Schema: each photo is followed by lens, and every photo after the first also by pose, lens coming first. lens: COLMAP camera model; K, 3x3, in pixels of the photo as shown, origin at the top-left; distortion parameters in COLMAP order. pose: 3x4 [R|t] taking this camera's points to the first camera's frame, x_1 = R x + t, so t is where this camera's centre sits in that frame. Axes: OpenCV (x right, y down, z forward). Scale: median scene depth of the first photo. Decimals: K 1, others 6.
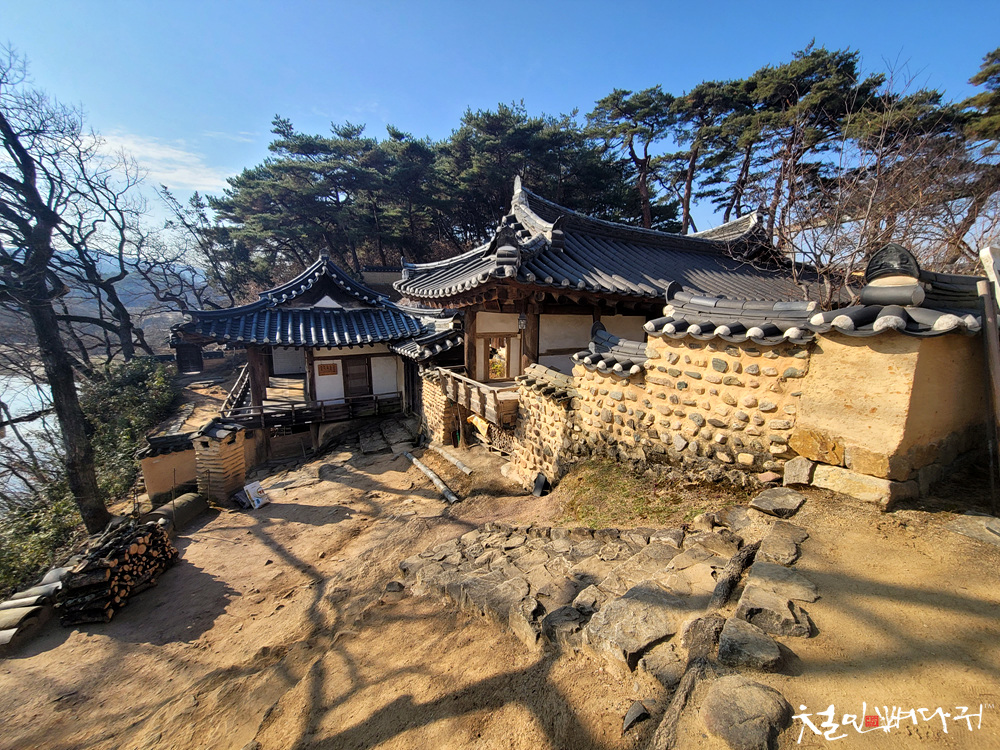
lens RADIAL K [[406.1, 0, 487.4], [0, 406.1, 375.5], [0, 0, 1]] dist [0.000602, 0.000654]
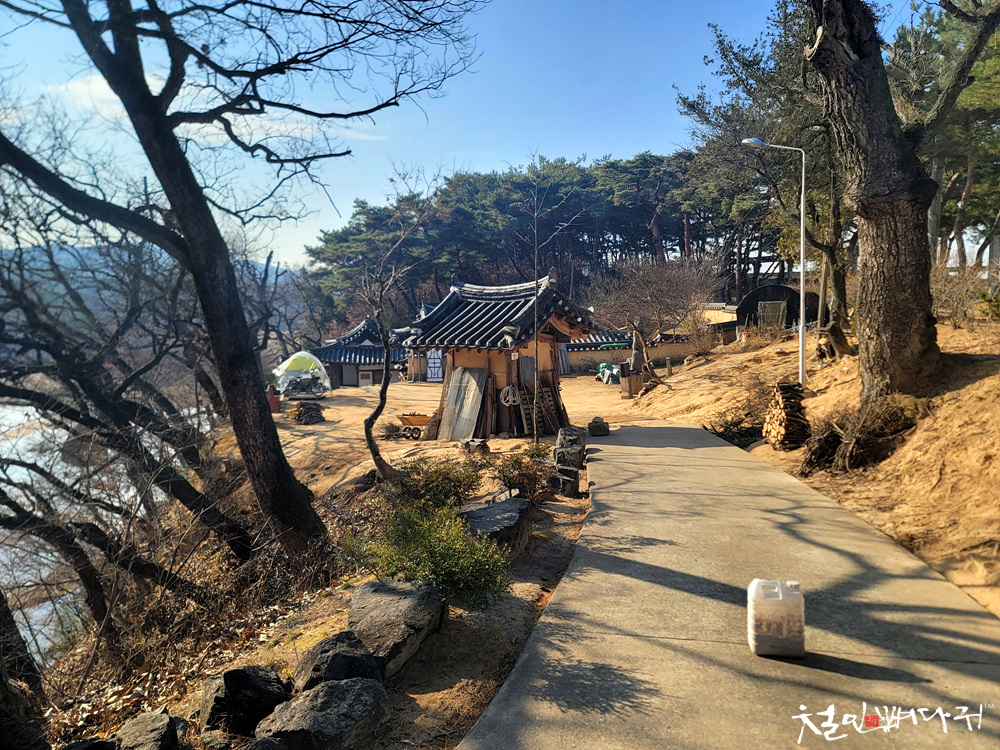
lens RADIAL K [[723.1, 0, 500.0], [0, 723.1, 375.0], [0, 0, 1]] dist [0.071358, -0.074453]
pose [[0.956192, 0.008904, -0.292605, 1.649948], [-0.034655, 0.995952, -0.082942, 0.322009], [0.290682, 0.089448, 0.952630, -2.829873]]
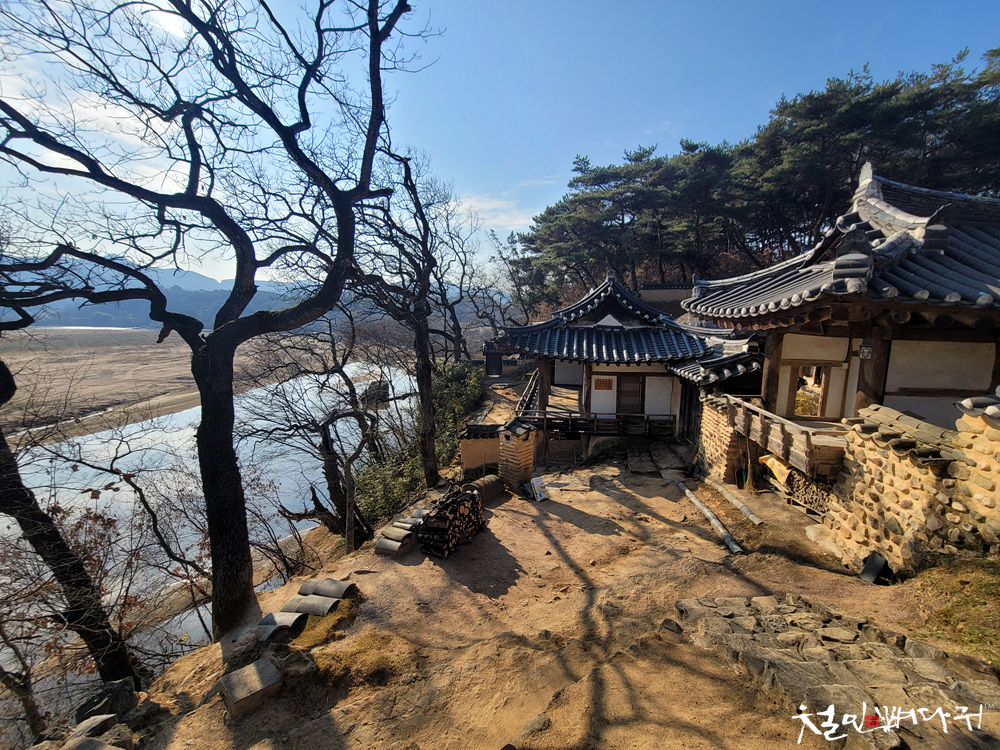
lens RADIAL K [[402.8, 0, 500.0], [0, 402.8, 375.0], [0, 0, 1]] dist [-0.000984, 0.000498]
pose [[0.819430, 0.082186, -0.567256, -0.030315], [-0.105473, 0.994388, -0.008291, -0.002875], [0.563391, 0.066624, 0.823500, -0.011754]]
